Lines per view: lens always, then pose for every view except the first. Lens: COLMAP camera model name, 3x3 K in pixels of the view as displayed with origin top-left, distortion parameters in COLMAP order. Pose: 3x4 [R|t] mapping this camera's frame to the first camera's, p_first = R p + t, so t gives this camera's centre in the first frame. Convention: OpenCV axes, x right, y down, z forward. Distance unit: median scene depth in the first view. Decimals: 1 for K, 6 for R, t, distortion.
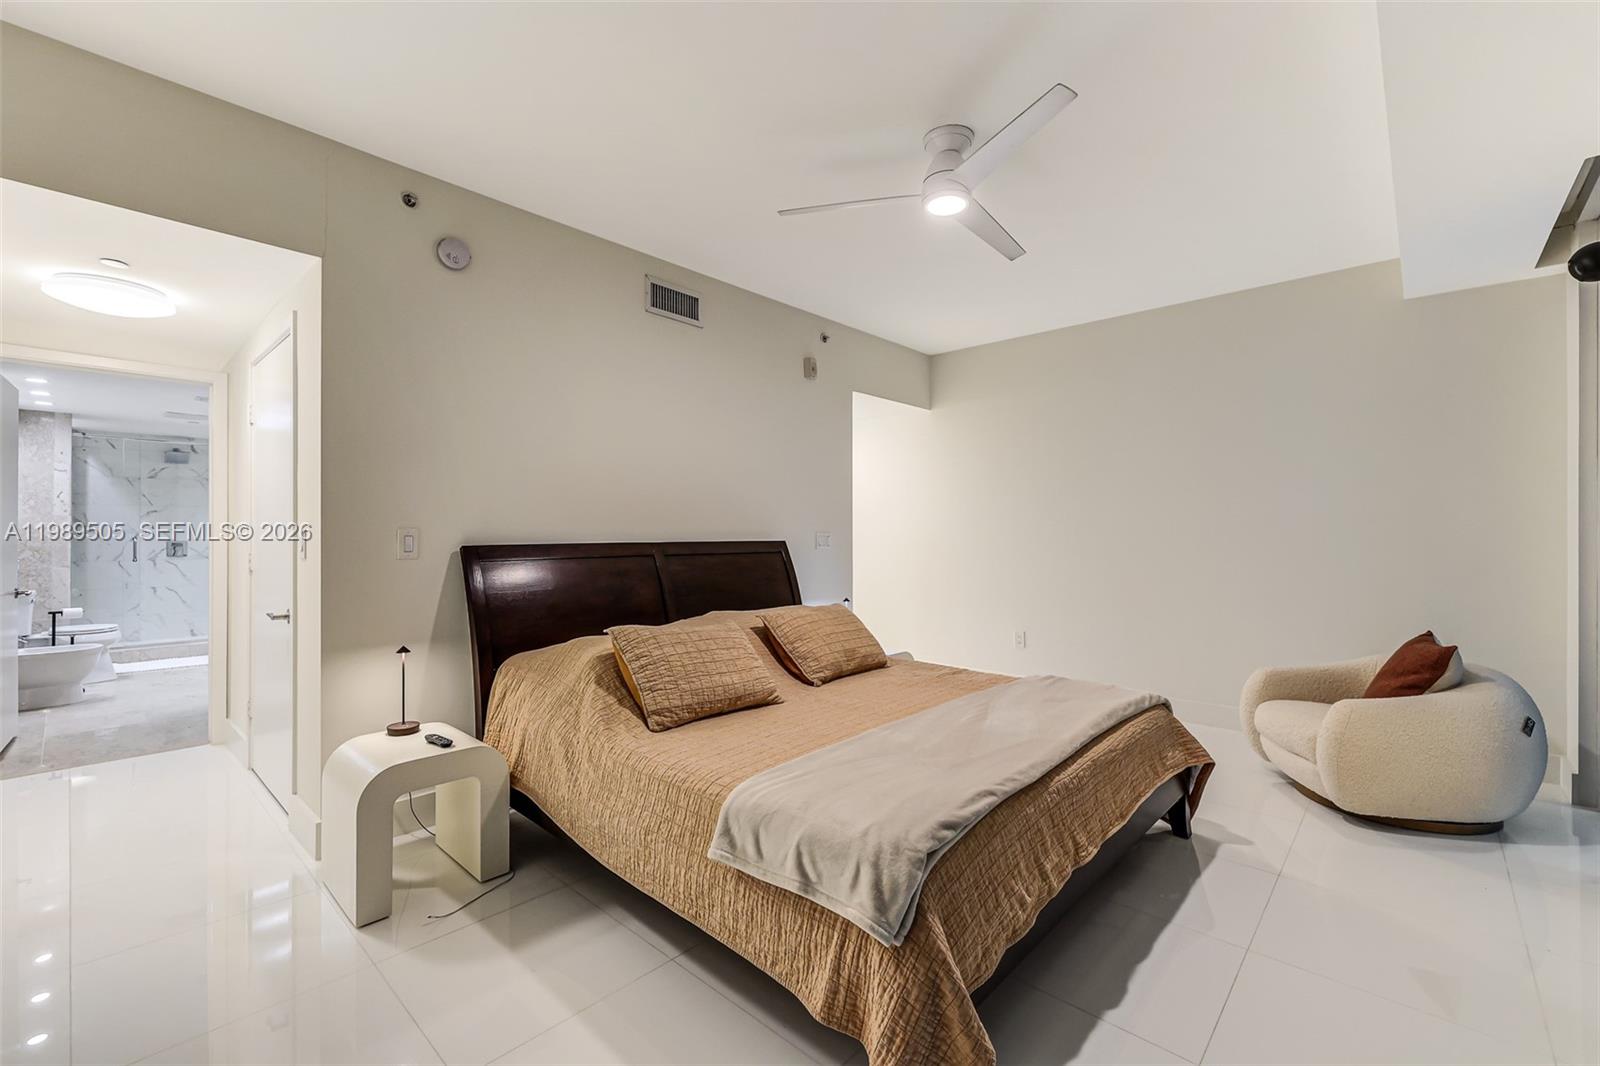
lens RADIAL K [[655.3, 0, 800.0], [0, 655.3, 533.0], [0, 0, 1]] dist [0.001517, 0.000086]
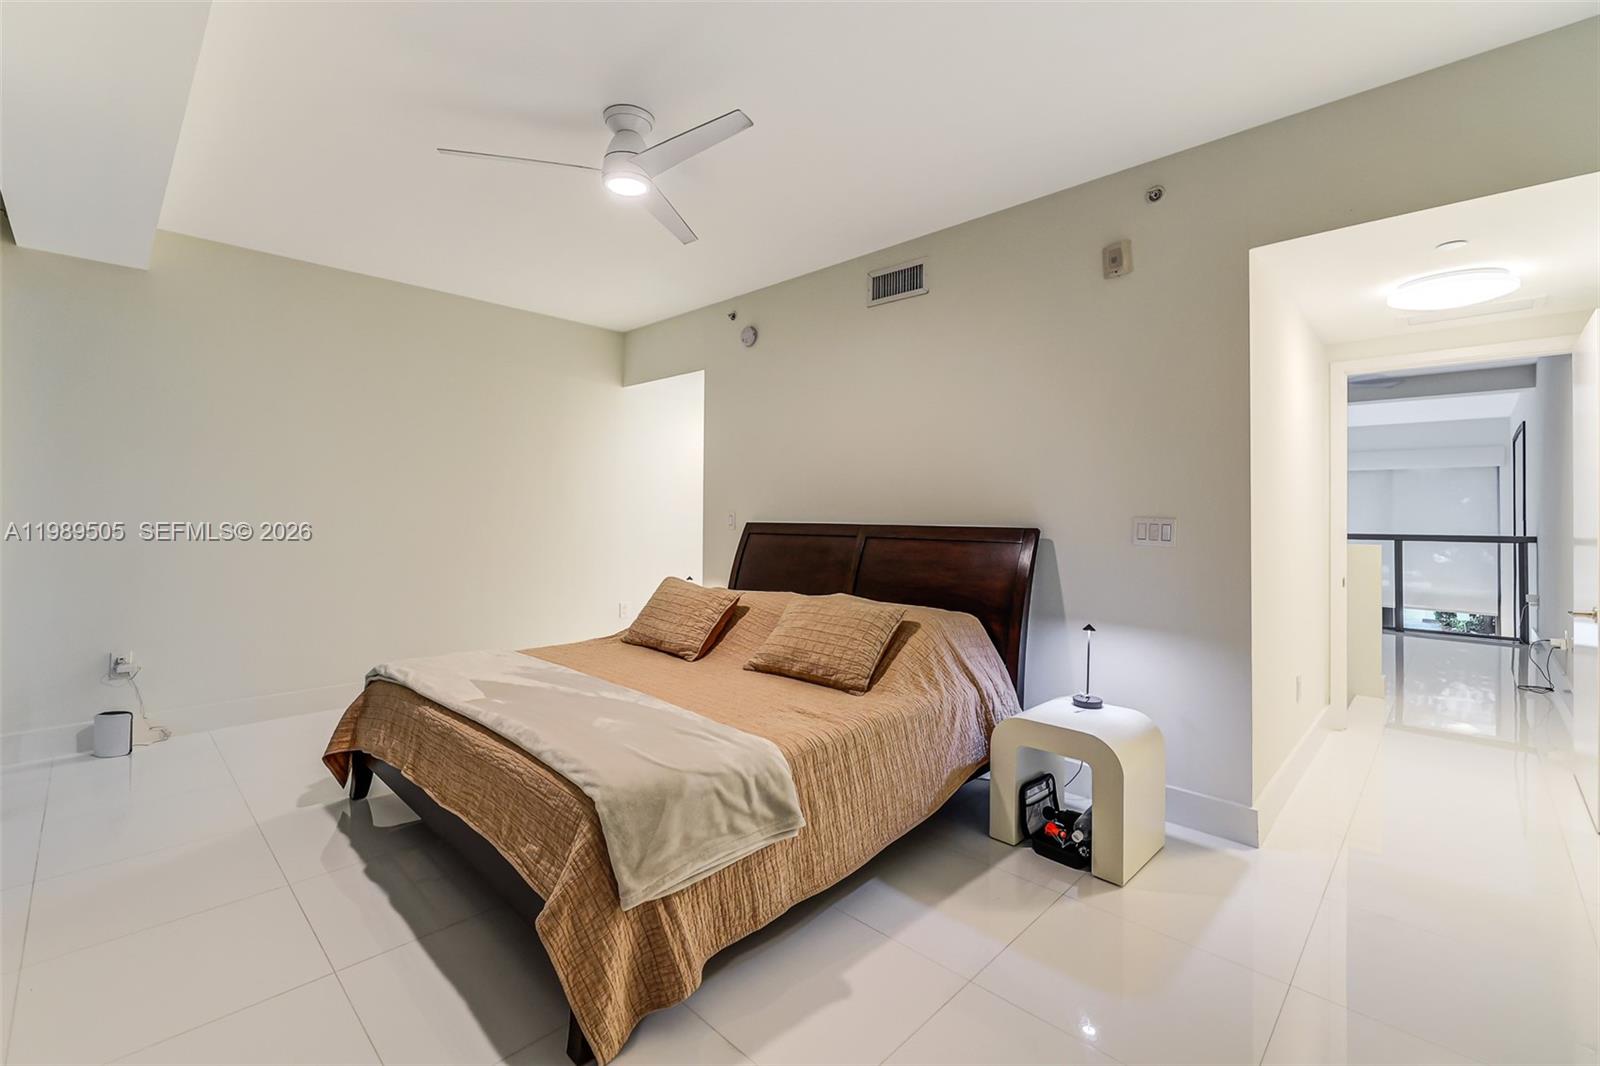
lens RADIAL K [[682.9, 0, 780.6], [0, 682.9, 516.2], [0, 0, 1]] dist [-0.000071, 0.000254]
pose [[-0.019280, -0.002389, -0.999811, 1.066536], [-0.011629, 0.999930, -0.002165, 0.004642], [0.999746, 0.011585, -0.019307, 1.078240]]
